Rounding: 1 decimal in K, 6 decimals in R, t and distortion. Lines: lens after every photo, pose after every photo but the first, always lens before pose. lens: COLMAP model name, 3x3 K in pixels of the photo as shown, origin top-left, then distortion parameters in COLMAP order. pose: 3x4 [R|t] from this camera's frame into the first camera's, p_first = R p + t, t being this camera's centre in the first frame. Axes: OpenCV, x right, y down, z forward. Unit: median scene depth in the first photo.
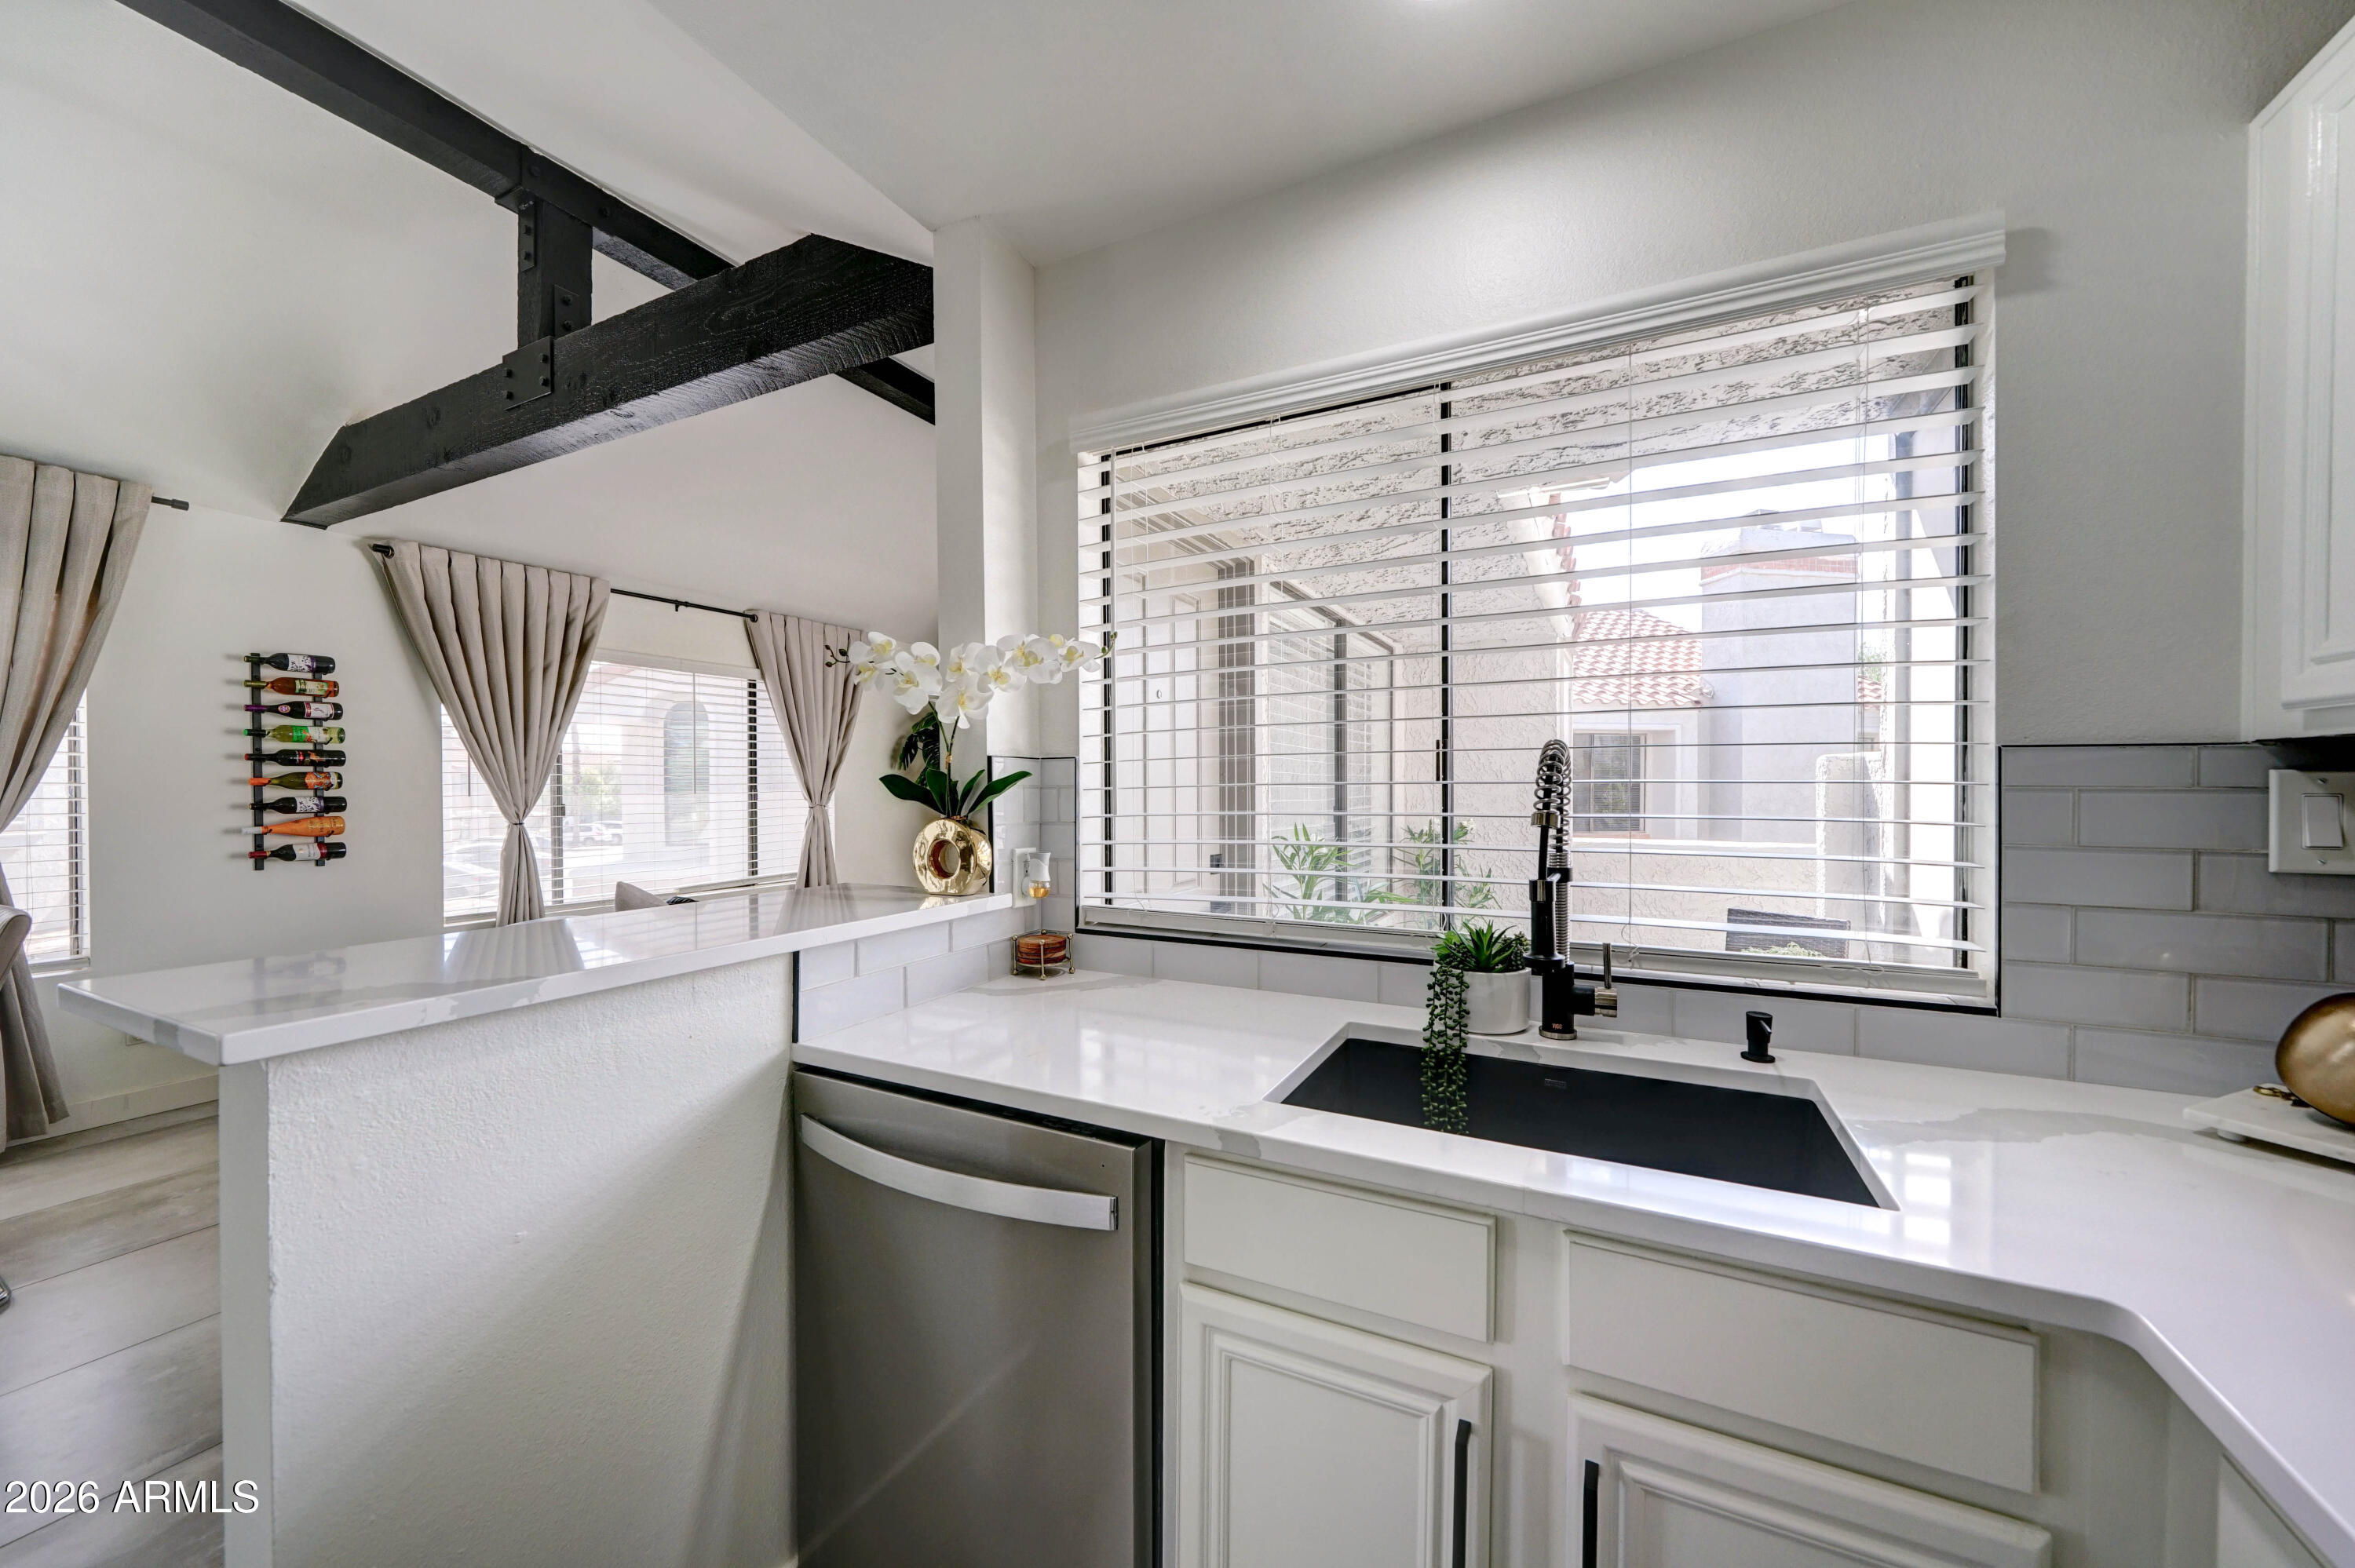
lens RADIAL K [[871.8, 0, 1173.8], [0, 871.8, 790.0], [0, 0, 1]] dist [-0.011949, 0.000646]
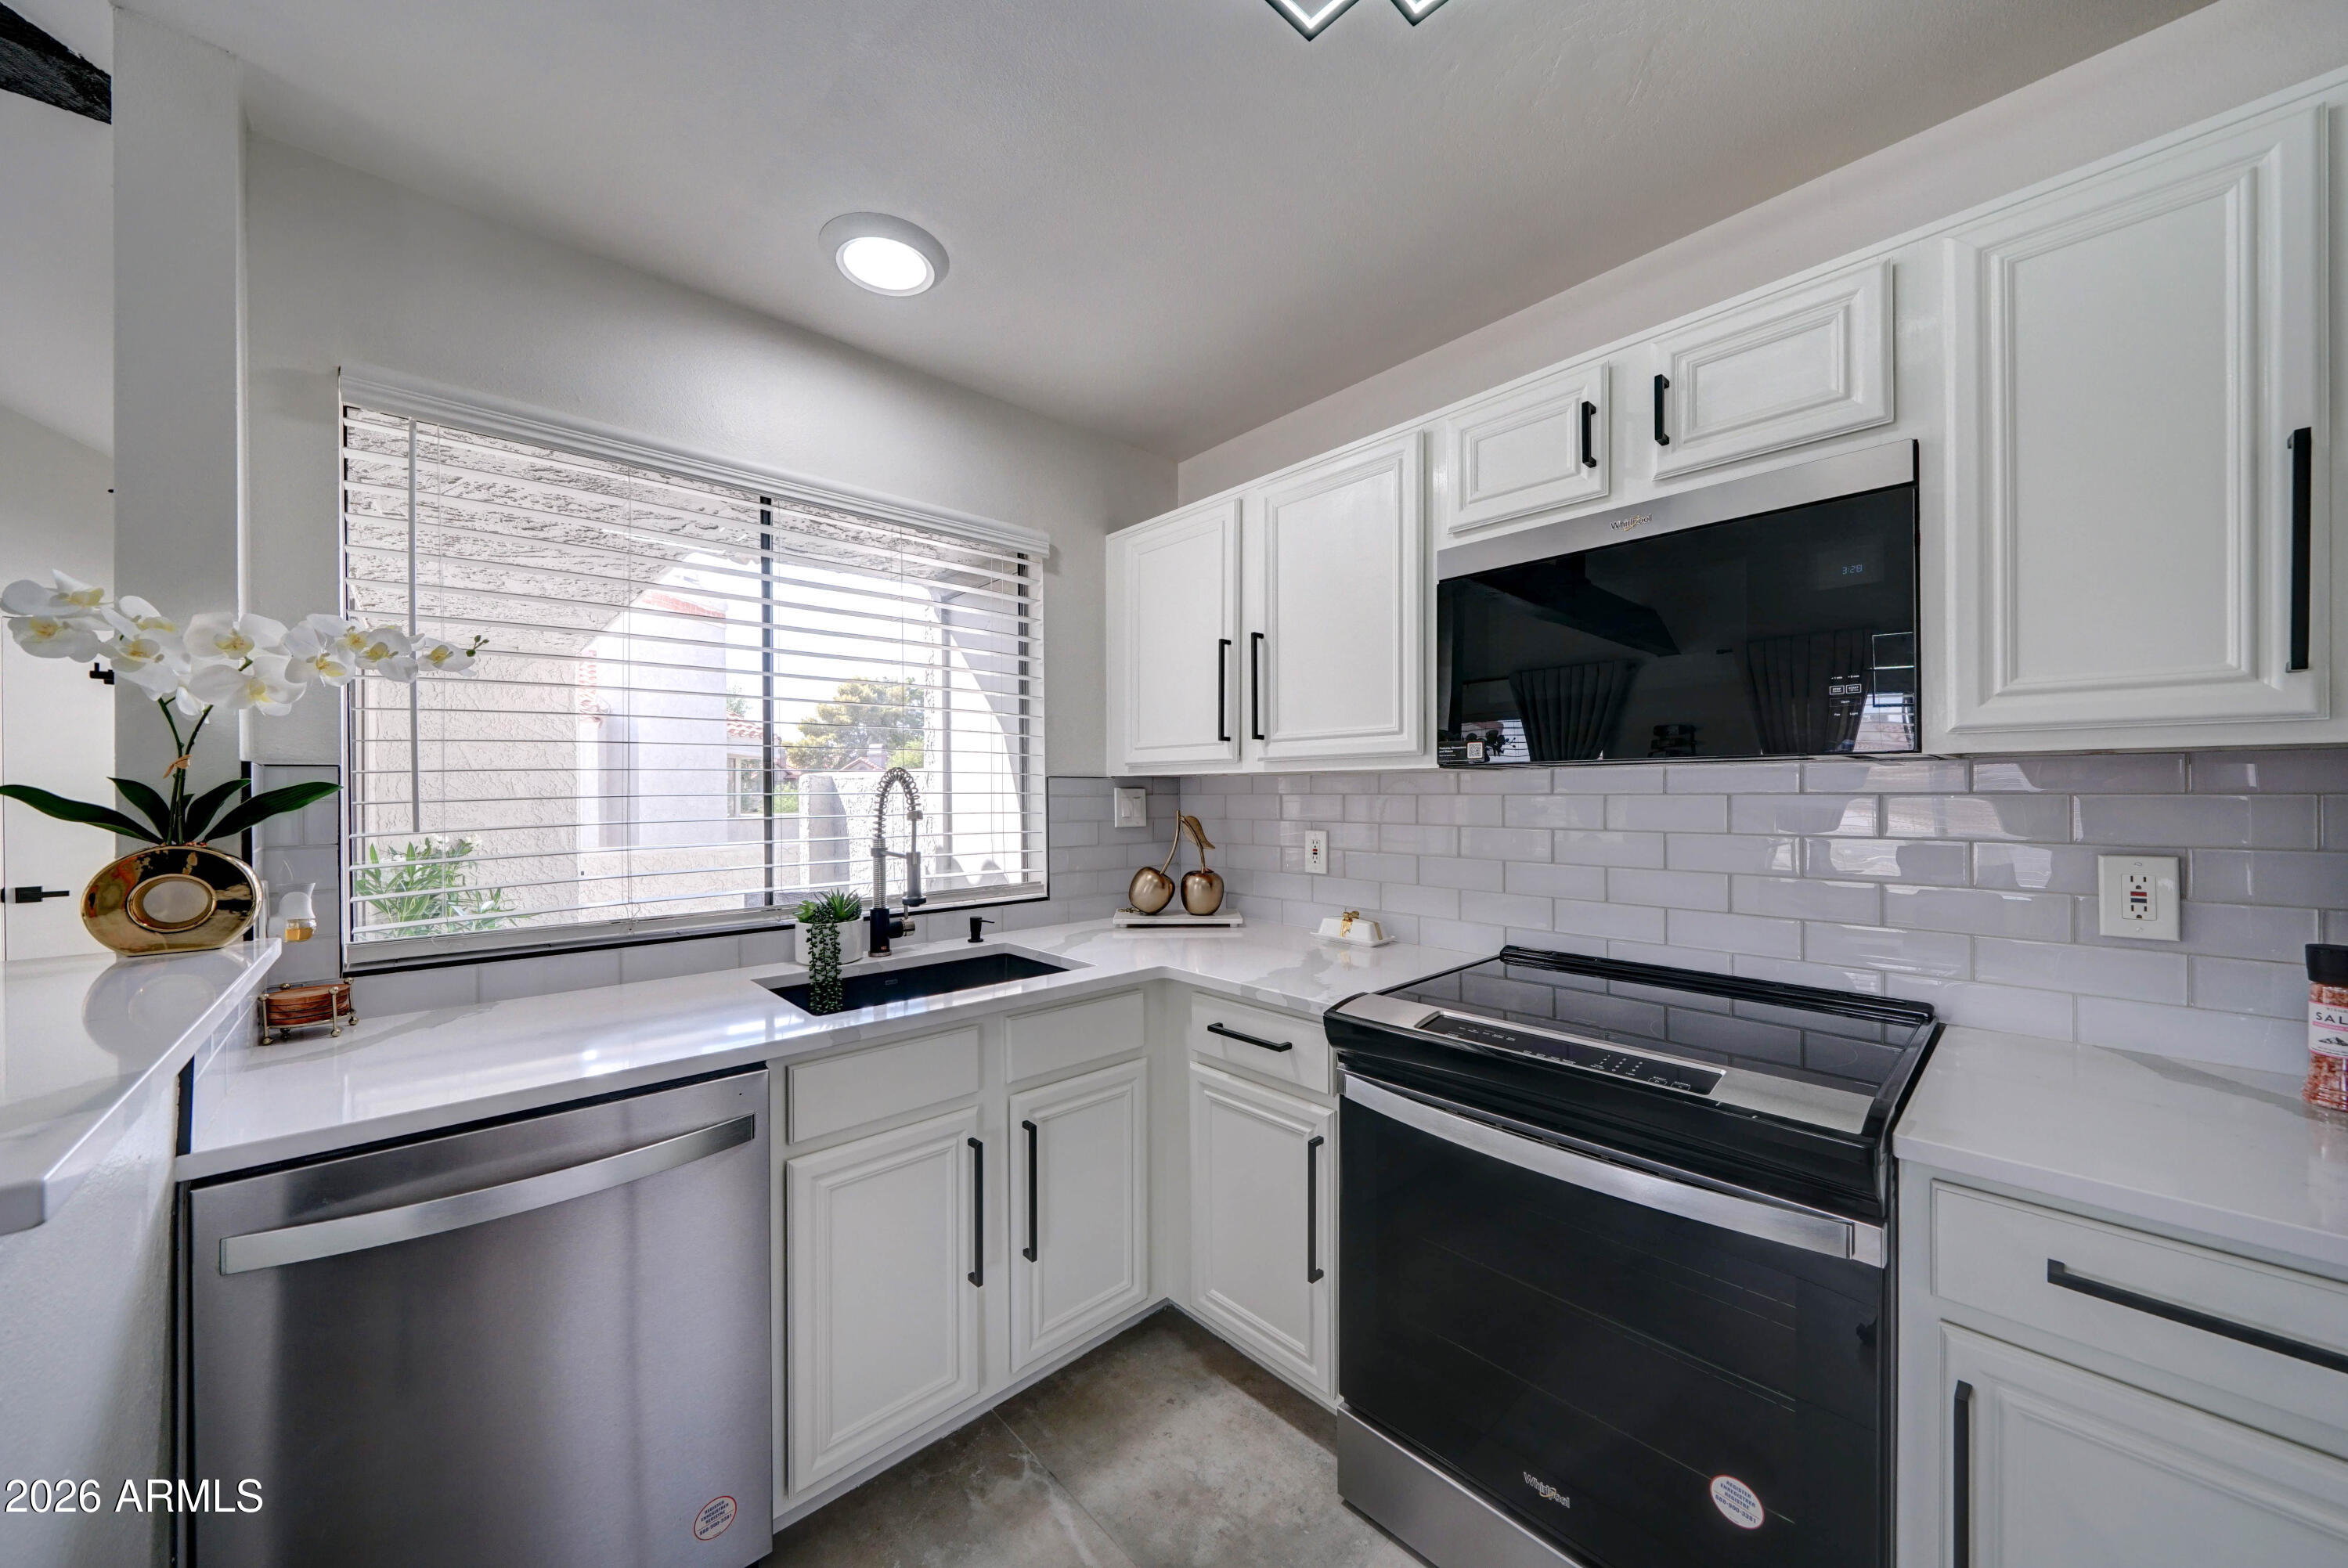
lens RADIAL K [[807.7, 0, 1168.1], [0, 807.7, 792.4], [0, 0, 1]] dist [-0.009383, -0.000167]
pose [[0.345909, 0.001625, 0.938267, -0.282492], [0.016173, 0.999840, -0.007694, 0.002592], [-0.938129, 0.017836, 0.345827, -0.000894]]
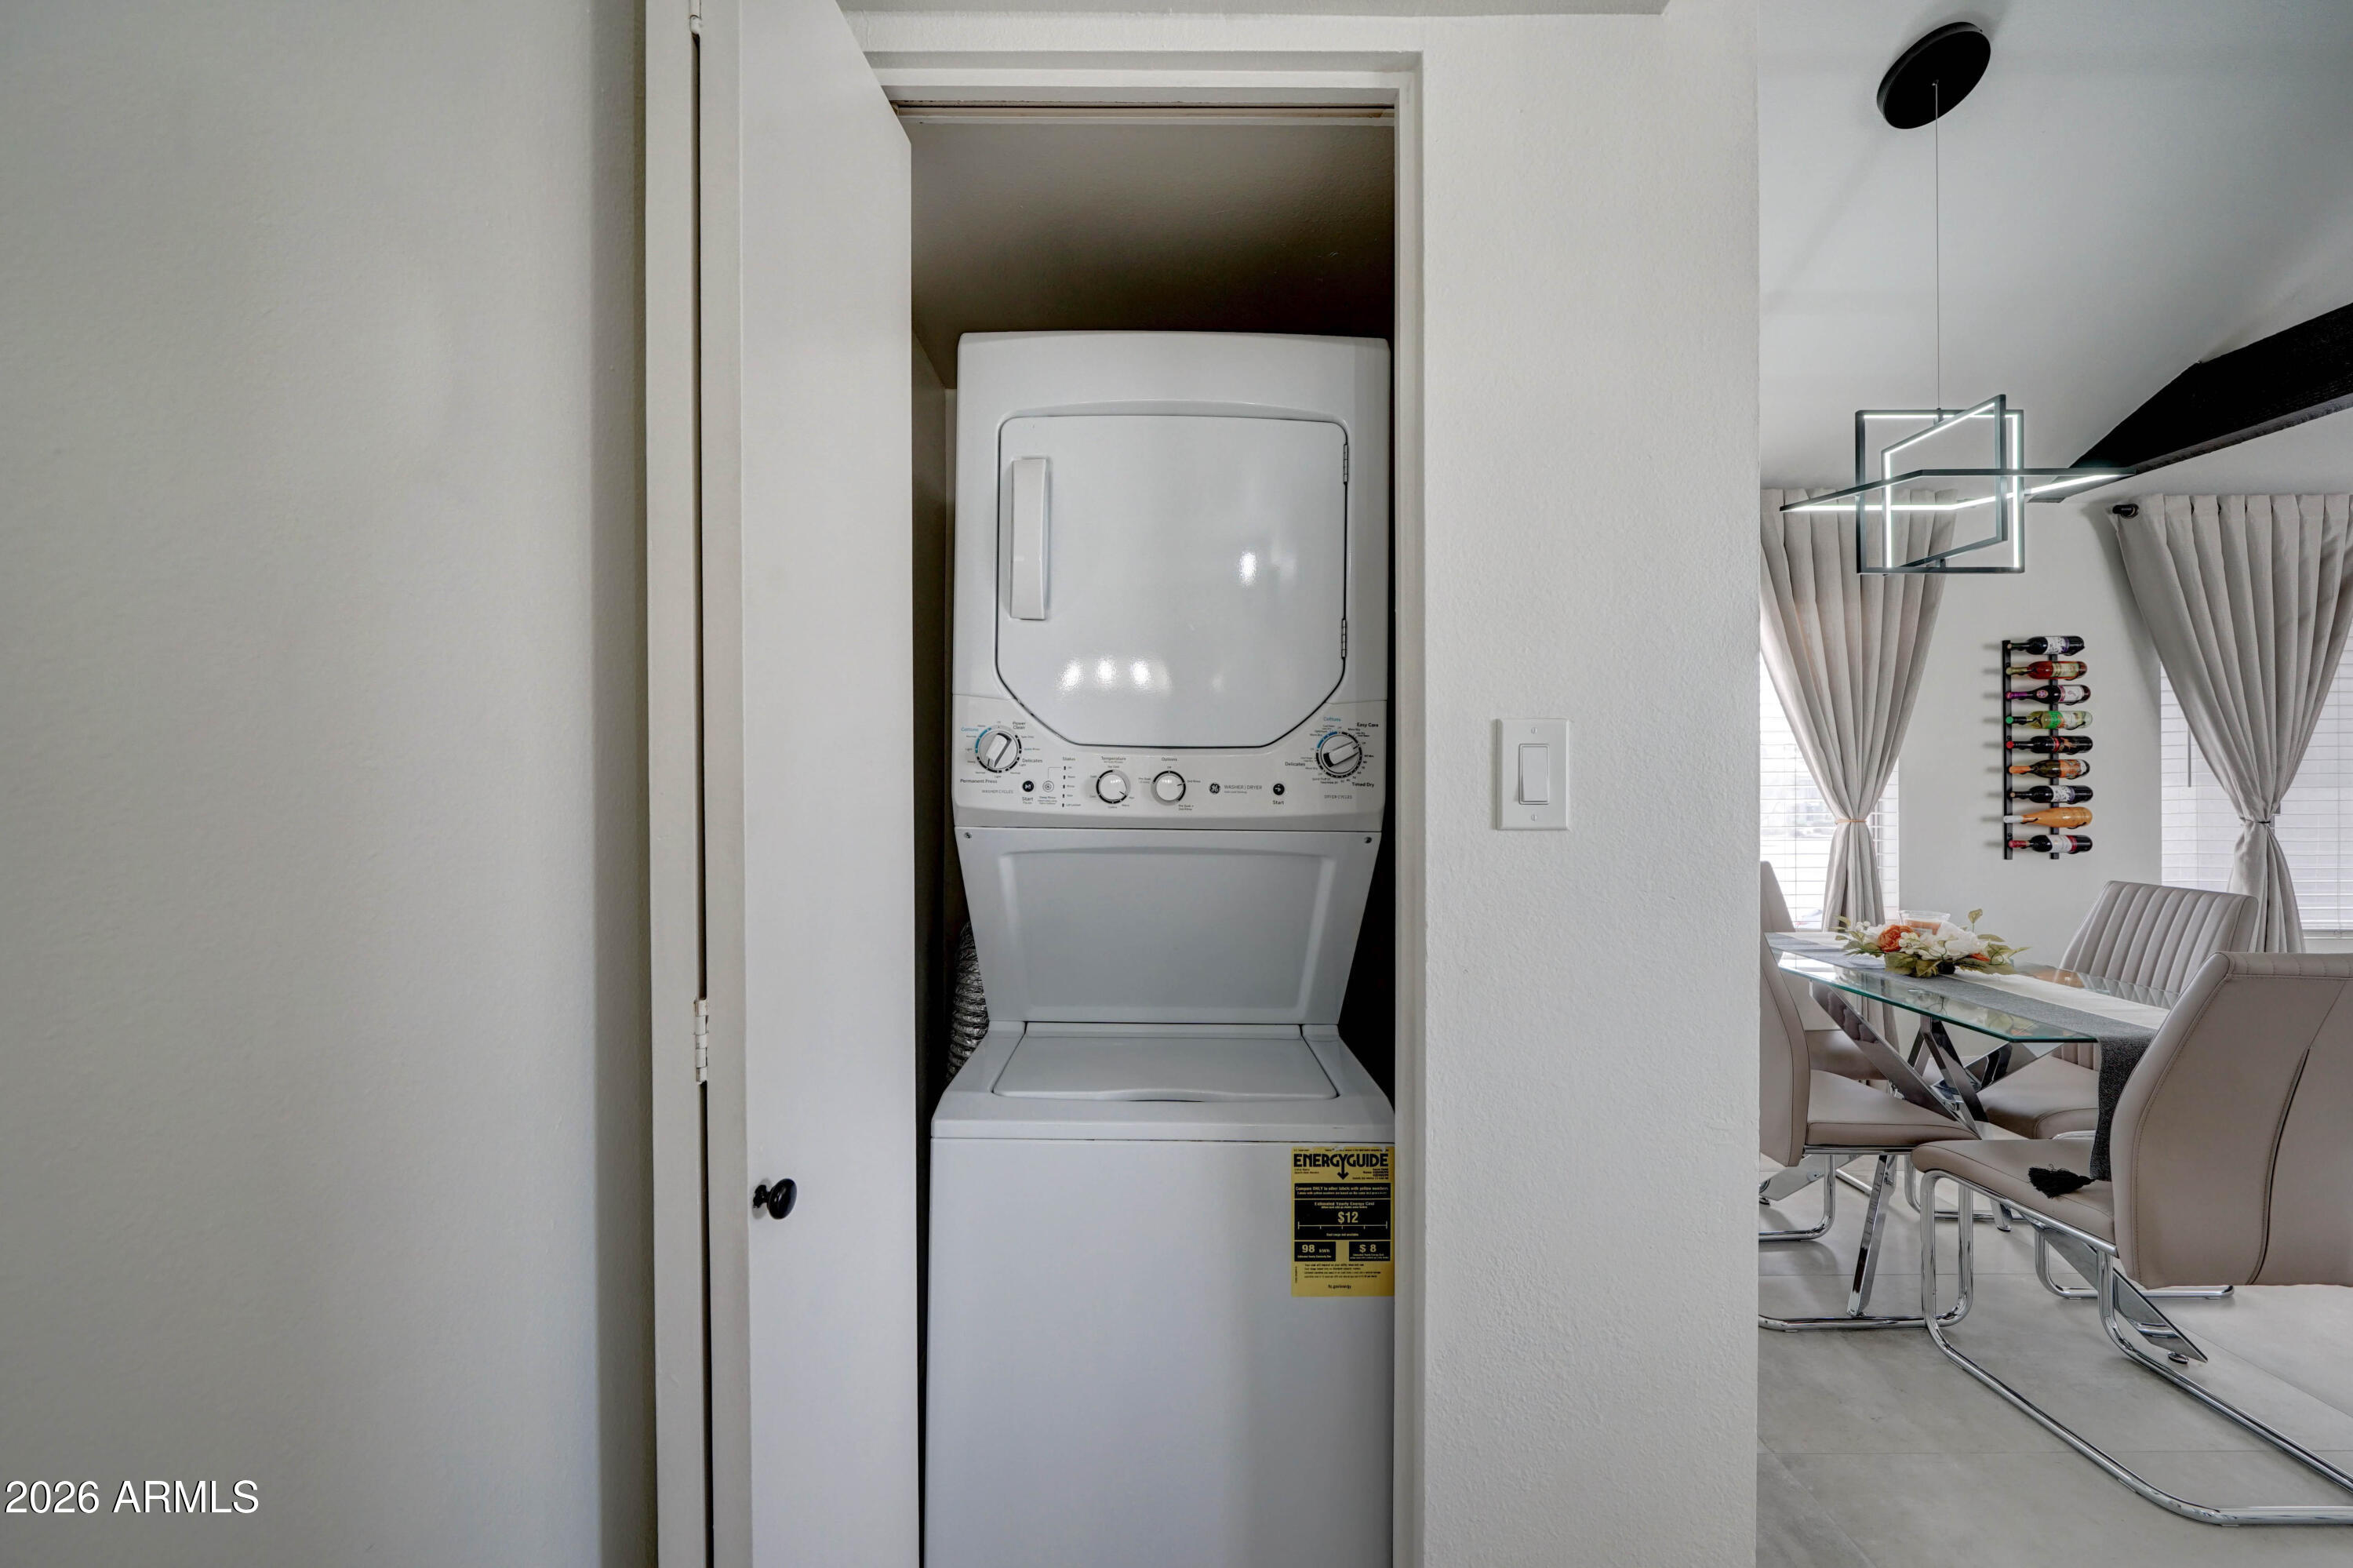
lens RADIAL K [[871.2, 0, 1163.0], [0, 871.2, 798.1], [0, 0, 1]] dist [-0.011949, 0.000646]
pose [[0.456280, 0.001760, -0.889835, -0.614824], [-0.003606, 0.999993, 0.000129, 0.025127], [0.889829, 0.003150, 0.456283, -0.310366]]
